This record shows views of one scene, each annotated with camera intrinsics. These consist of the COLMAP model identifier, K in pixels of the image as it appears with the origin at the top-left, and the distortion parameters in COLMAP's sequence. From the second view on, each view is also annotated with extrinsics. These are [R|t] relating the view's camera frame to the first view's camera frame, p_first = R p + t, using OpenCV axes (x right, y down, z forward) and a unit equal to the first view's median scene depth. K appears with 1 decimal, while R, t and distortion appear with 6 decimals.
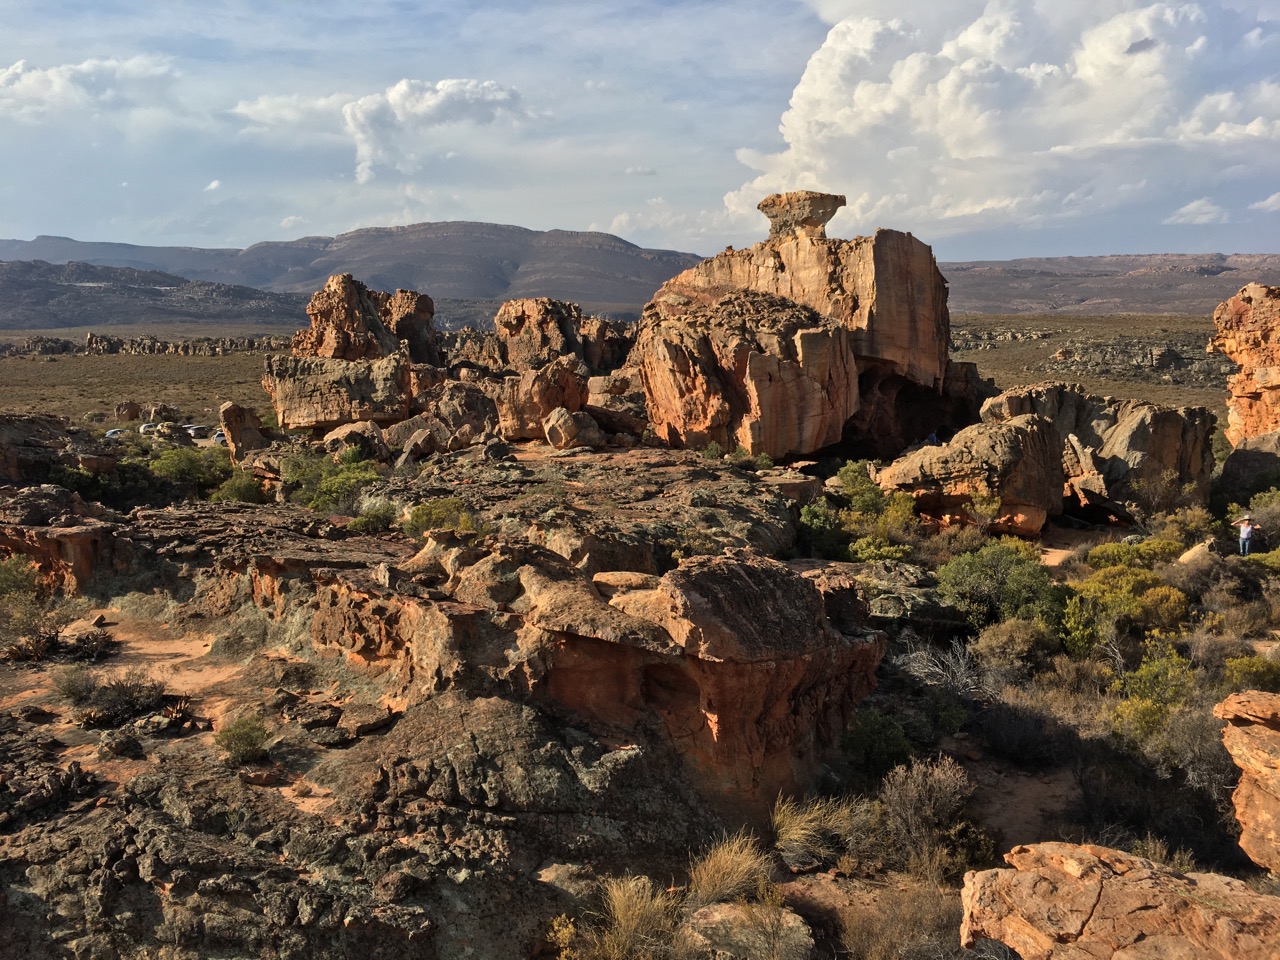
lens RADIAL K [[1095.2, 0, 643.8], [0, 1095.2, 480.7], [0, 0, 1]] dist [0.085901, -0.114863]
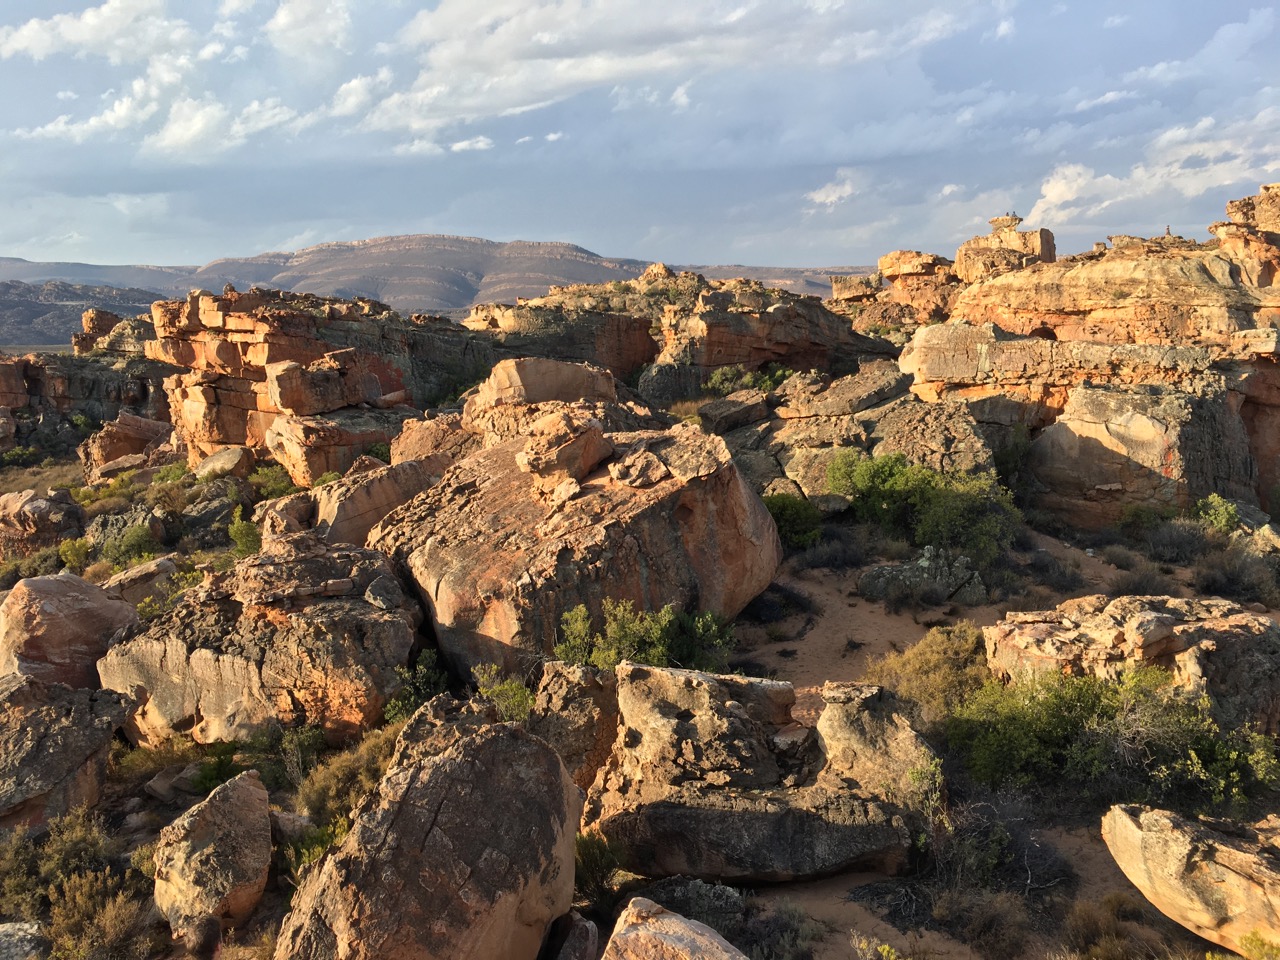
lens RADIAL K [[1095.2, 0, 639.4], [0, 1095.2, 487.0], [0, 0, 1]] dist [0.085901, -0.114863]
pose [[0.998643, -0.029188, 0.043142, -1.159955], [0.029310, 0.999568, -0.002191, 0.523836], [-0.043059, 0.003453, 0.999067, -2.282353]]
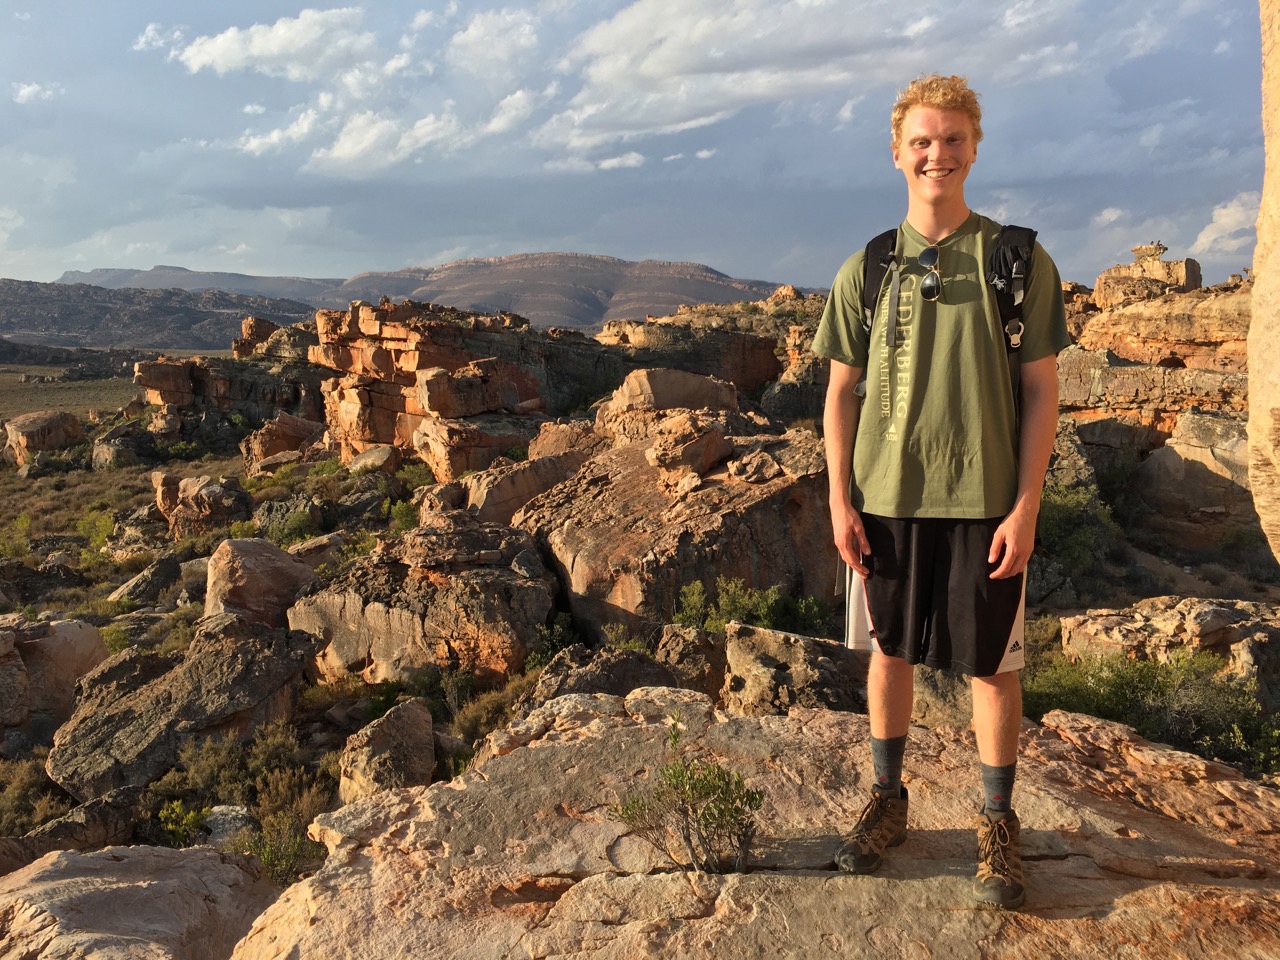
lens RADIAL K [[1095.2, 0, 641.6], [0, 1095.2, 490.5], [0, 0, 1]] dist [0.085901, -0.114863]
pose [[0.997859, 0.015128, -0.063628, -1.160037], [-0.016280, 0.999712, -0.017622, 0.535988], [0.063343, 0.018620, 0.997818, -2.338226]]
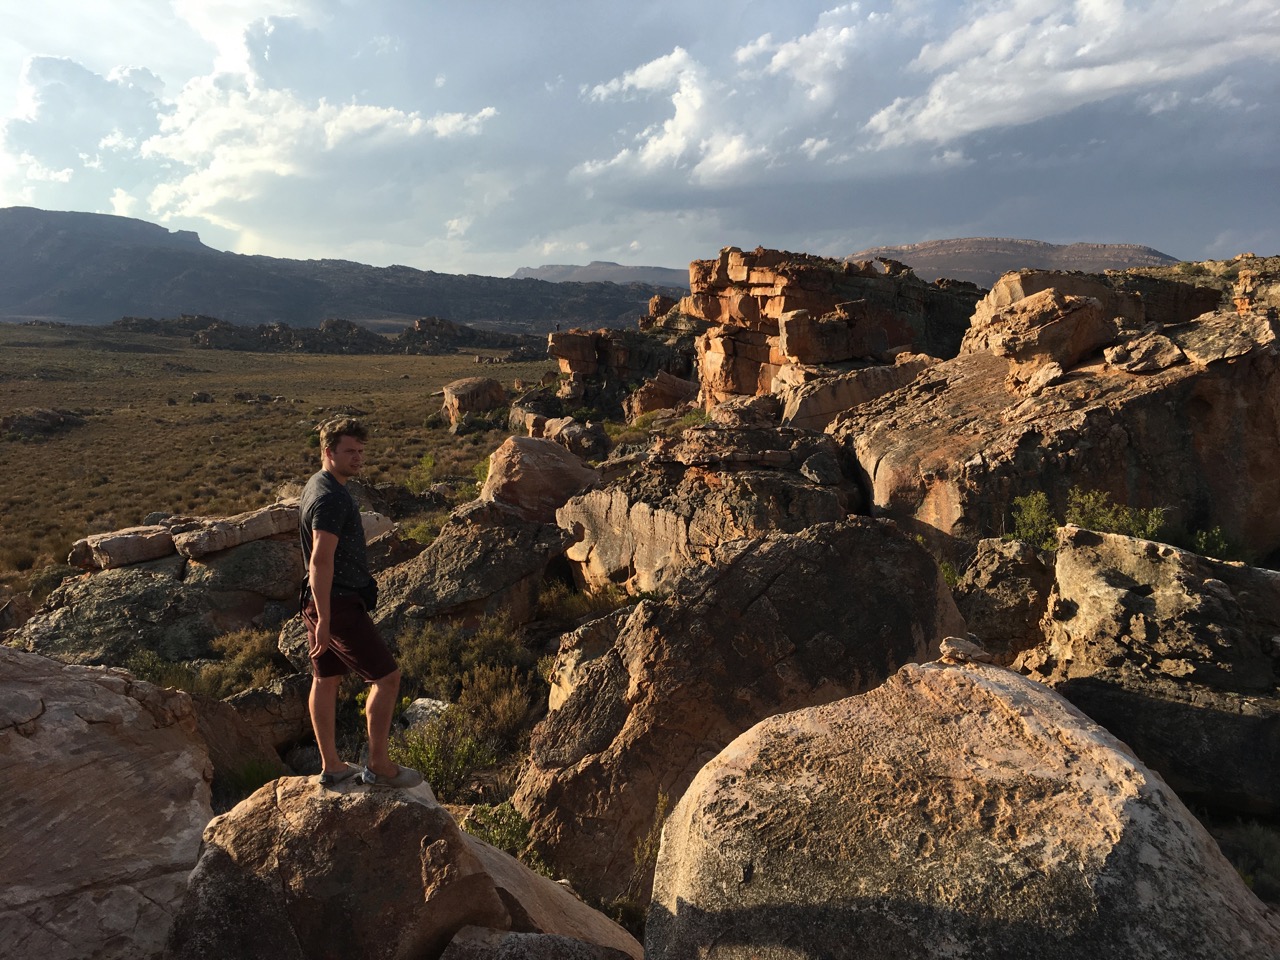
lens RADIAL K [[1095.2, 0, 632.4], [0, 1095.2, 478.9], [0, 0, 1]] dist [0.085901, -0.114863]
pose [[0.906944, 0.068979, -0.415564, -1.138545], [-0.076379, 0.997078, -0.001189, 0.570373], [0.414268, 0.032818, 0.909563, -2.239648]]
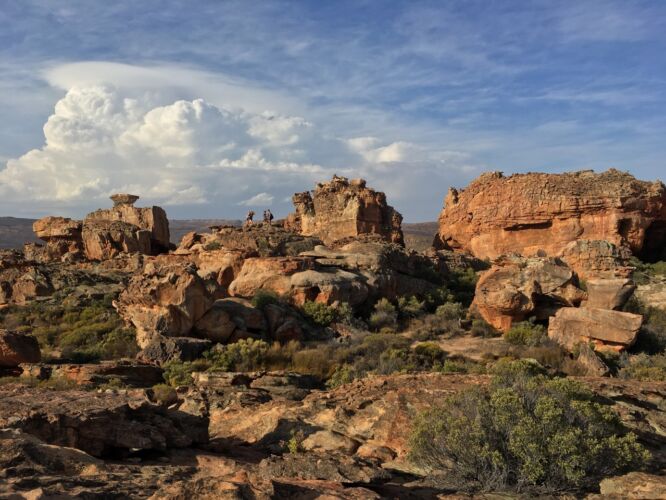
lens RADIAL K [[569.8, 0, 332.5], [0, 569.8, 248.4], [0, 0, 1]] dist [0.085901, -0.114863]
pose [[0.806395, -0.015039, 0.591186, -0.456948], [0.101885, 0.988262, -0.113833, 0.204225], [-0.582535, 0.152028, 0.798461, -0.911921]]
